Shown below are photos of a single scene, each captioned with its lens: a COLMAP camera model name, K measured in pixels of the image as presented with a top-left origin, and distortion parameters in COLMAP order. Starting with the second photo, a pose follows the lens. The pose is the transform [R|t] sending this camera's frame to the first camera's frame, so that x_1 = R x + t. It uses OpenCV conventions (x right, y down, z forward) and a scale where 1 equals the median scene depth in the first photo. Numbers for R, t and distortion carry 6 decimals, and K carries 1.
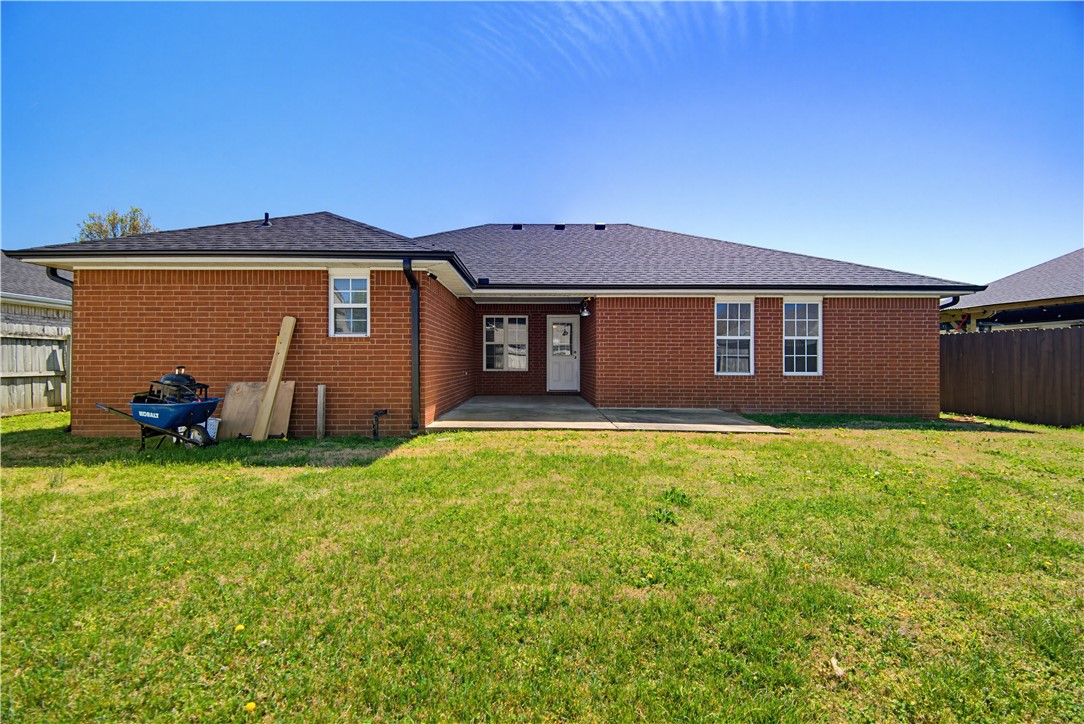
lens RADIAL K [[487.5, 0, 518.3], [0, 487.5, 366.3], [0, 0, 1]] dist [0.014084, -0.003364]
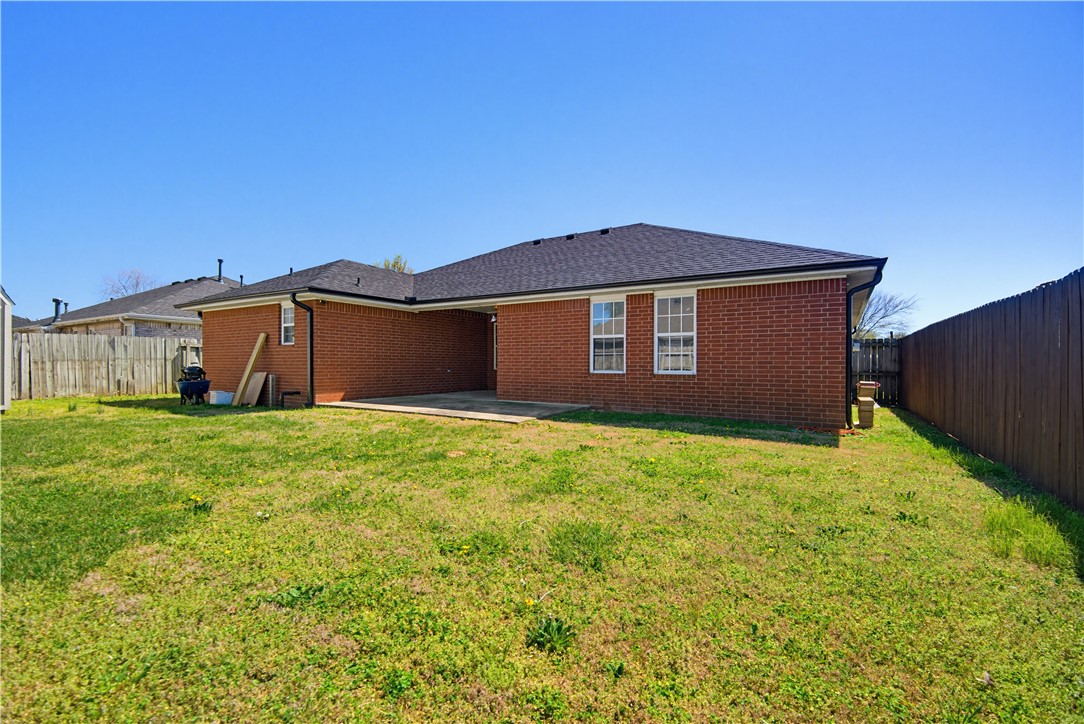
lens RADIAL K [[487.5, 0, 530.9], [0, 487.5, 357.9], [0, 0, 1]] dist [0.014084, -0.003364]
pose [[0.841757, -0.006276, -0.539821, 1.168954], [-0.005969, 0.999763, -0.020930, 0.012261], [0.539824, 0.020840, 0.841520, 0.089225]]
